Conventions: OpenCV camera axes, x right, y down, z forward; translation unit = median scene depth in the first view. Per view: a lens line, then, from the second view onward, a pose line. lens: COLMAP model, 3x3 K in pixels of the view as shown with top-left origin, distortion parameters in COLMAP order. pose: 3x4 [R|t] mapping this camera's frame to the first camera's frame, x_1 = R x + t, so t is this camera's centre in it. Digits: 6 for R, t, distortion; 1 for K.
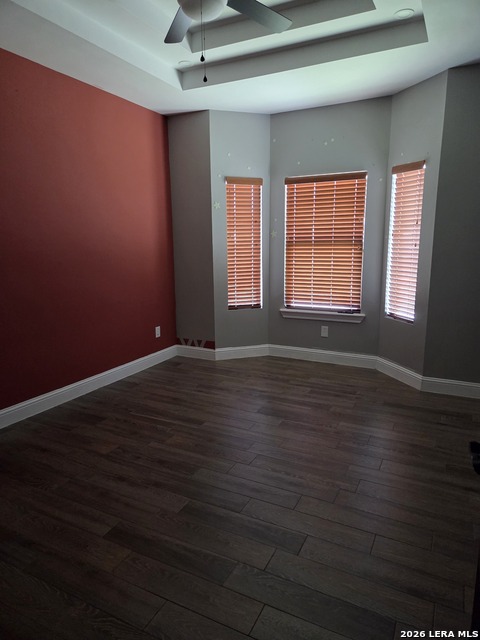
lens RADIAL K [[421.5, 0, 240.0], [0, 421.5, 320.0], [0, 0, 1]] dist [0.046756, -0.047361]
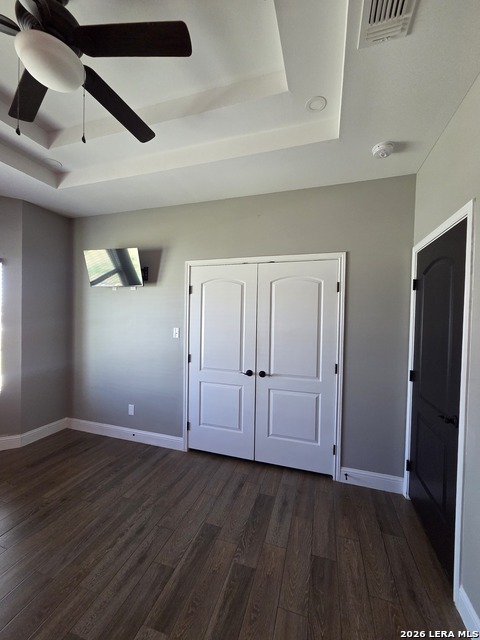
lens RADIAL K [[260.0, 0, 240.0], [0, 260.0, 320.0], [0, 0, 1]] dist [0.001647, 0.000418]
pose [[-0.151142, -0.010854, 0.988453, -0.497258], [0.163899, 0.985824, 0.035887, -0.140447], [-0.974830, 0.167431, -0.147220, 0.573064]]
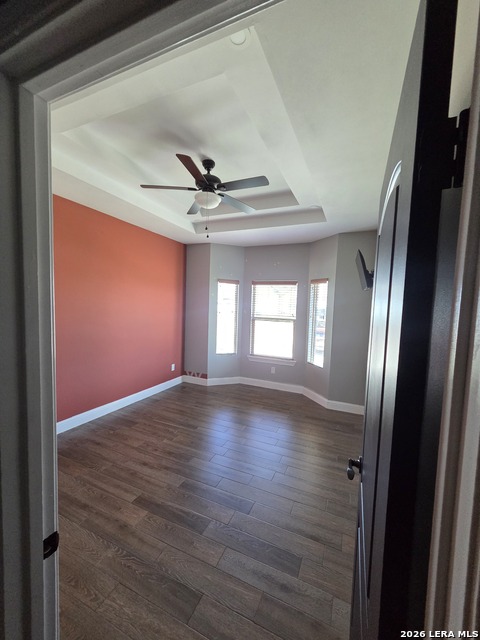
lens RADIAL K [[260.0, 0, 240.0], [0, 260.0, 320.0], [0, 0, 1]] dist [0.001647, 0.000418]
pose [[0.997987, 0.037904, 0.050849, 0.013333], [-0.030934, 0.990837, -0.131471, -0.047495], [-0.055367, 0.129633, 0.990015, -0.074507]]
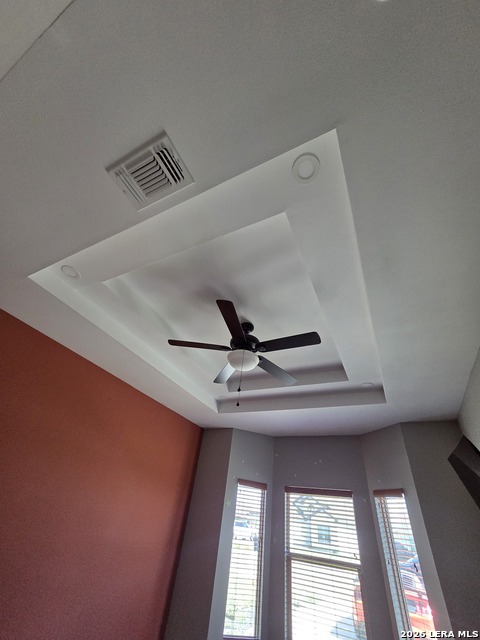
lens RADIAL K [[258.2, 0, 240.0], [0, 258.2, 309.8], [0, 0, 1]] dist [-0.021862, 0.000047]
pose [[0.992661, 0.095093, -0.074709, -0.030880], [-0.118066, 0.628432, -0.768852, -0.098123], [-0.026163, 0.772030, 0.635047, 0.171872]]
